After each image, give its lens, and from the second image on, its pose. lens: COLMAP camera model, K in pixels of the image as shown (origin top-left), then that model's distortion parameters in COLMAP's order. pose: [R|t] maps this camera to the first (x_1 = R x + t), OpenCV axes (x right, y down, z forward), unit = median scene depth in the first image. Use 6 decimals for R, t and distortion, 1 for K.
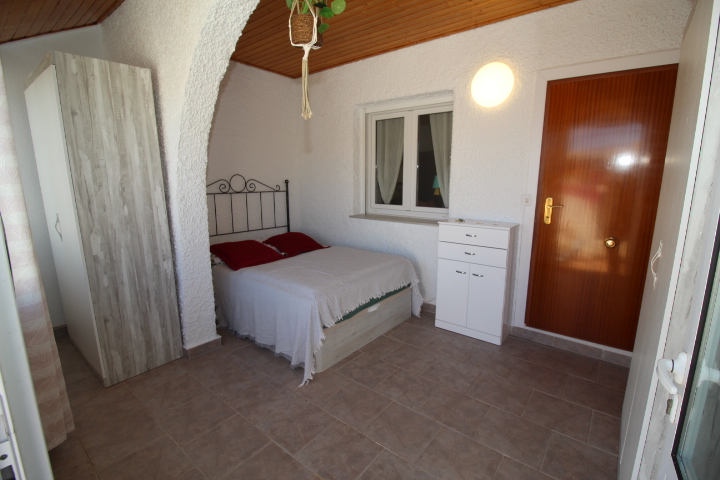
lens RADIAL K [[330.3, 0, 363.1], [0, 330.3, 237.5], [0, 0, 1]] dist [-0.003900, -0.009350]
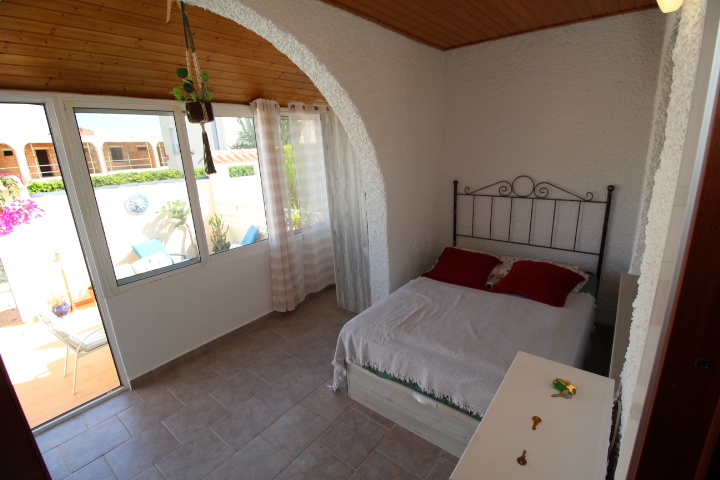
lens RADIAL K [[331.3, 0, 367.1], [0, 331.3, 236.5], [0, 0, 1]] dist [-0.002720, -0.010443]
pose [[0.016411, 0.260119, -0.965437, 0.636075], [-0.135989, 0.957176, 0.255581, -0.286597], [0.990574, 0.127094, 0.051081, 0.829038]]
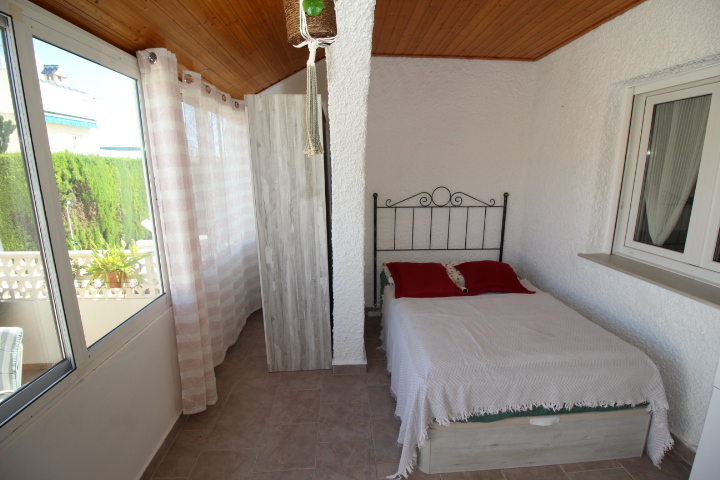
lens RADIAL K [[331.3, 0, 366.2], [0, 331.3, 238.5], [0, 0, 1]] dist [-0.002720, -0.010443]
pose [[0.683327, 0.148535, -0.714844, 0.204043], [-0.130301, 0.988179, 0.080774, -0.137235], [0.718392, 0.037950, 0.694603, 0.323724]]
